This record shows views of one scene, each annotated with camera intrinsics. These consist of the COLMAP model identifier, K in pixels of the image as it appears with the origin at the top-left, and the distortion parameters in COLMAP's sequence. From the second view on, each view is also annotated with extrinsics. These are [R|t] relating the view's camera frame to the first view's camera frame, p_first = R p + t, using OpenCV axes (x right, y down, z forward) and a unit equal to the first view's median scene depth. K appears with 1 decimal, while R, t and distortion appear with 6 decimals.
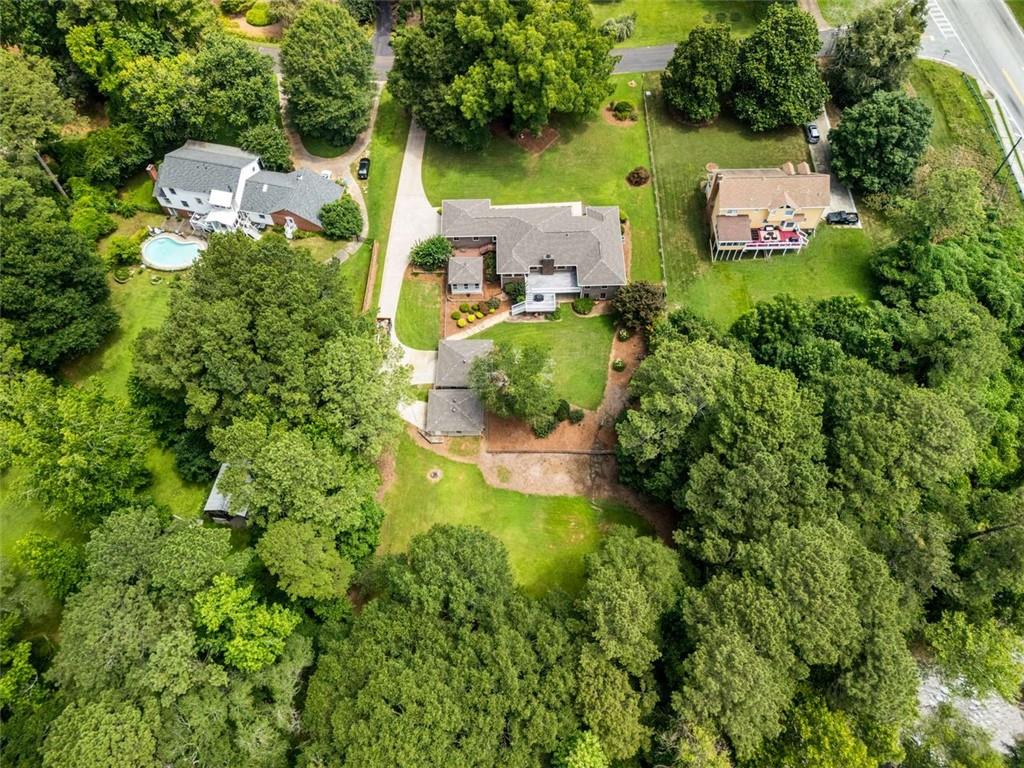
lens RADIAL K [[755.2, 0, 517.1], [0, 755.2, 379.8], [0, 0, 1]] dist [0.075535, -0.063617]
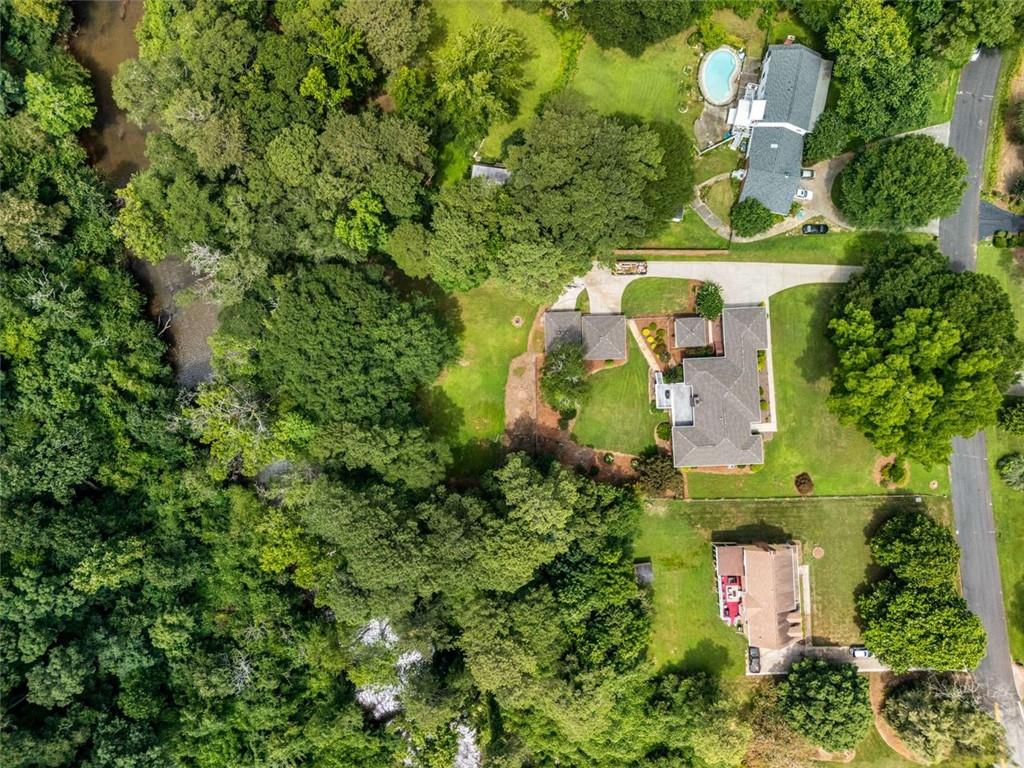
lens RADIAL K [[755.2, 0, 517.1], [0, 755.2, 379.8], [0, 0, 1]] dist [0.075535, -0.063617]
pose [[0.029484, 0.999533, -0.008079, 0.007876], [-0.852407, 0.029364, 0.522055, -0.521286], [0.522048, -0.008506, 0.852874, -0.153141]]
